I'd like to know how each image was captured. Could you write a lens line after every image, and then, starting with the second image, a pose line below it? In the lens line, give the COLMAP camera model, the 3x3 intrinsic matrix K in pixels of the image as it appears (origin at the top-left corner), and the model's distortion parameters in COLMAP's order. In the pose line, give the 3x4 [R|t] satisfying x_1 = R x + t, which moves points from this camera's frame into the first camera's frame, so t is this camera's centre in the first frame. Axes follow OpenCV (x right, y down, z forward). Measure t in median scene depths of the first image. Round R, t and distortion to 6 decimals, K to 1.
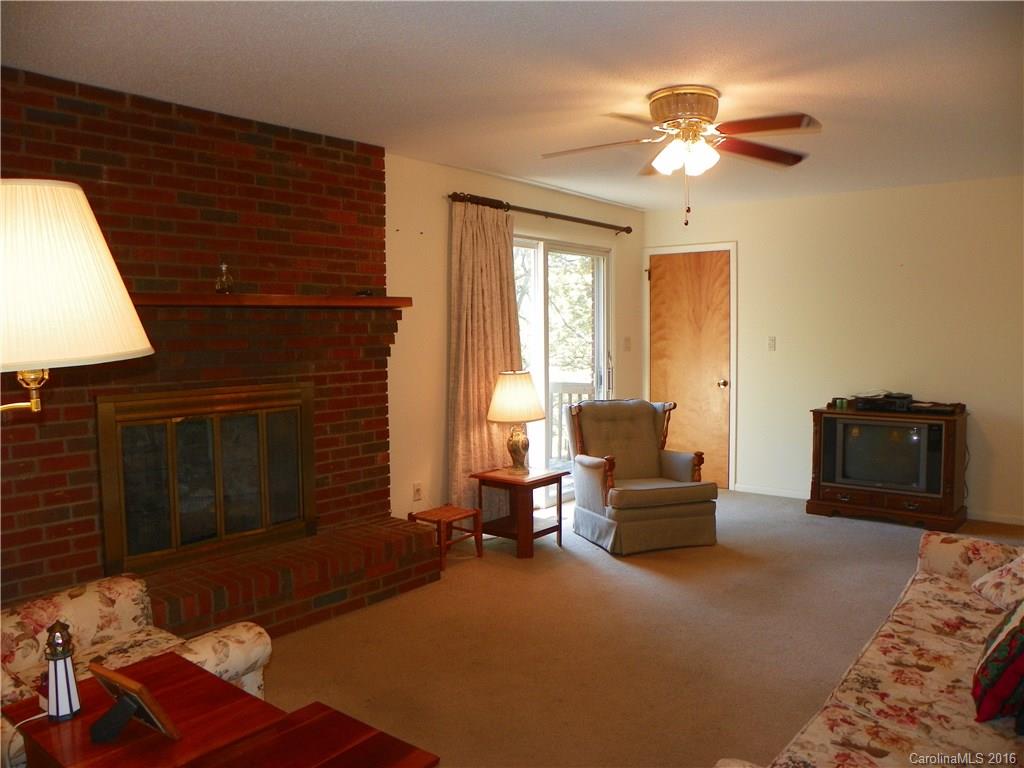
lens RADIAL K [[760.5, 0, 512.0], [0, 760.5, 384.0], [0, 0, 1]] dist [-0.099786, 0.010443]
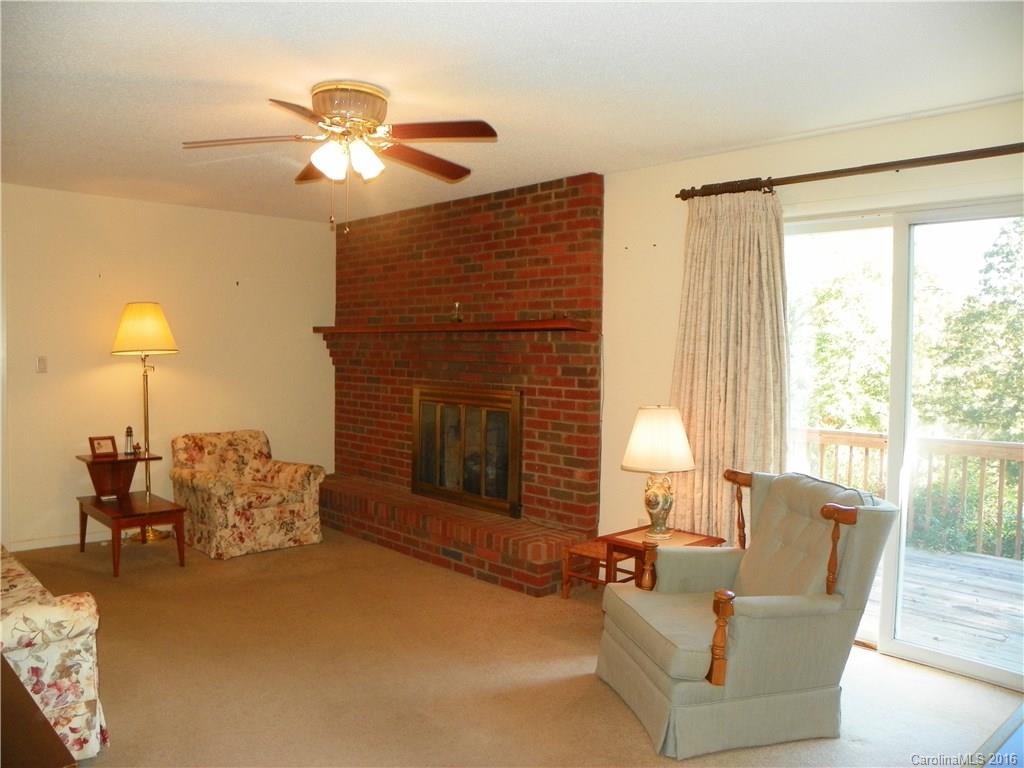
lens RADIAL K [[760.5, 0, 512.0], [0, 760.5, 384.0], [0, 0, 1]] dist [-0.099786, 0.010443]
pose [[-0.096123, 0.053162, -0.993949, 0.923767], [-0.084826, 0.994503, 0.061395, -0.086798], [0.991748, 0.090214, -0.091085, 1.068252]]
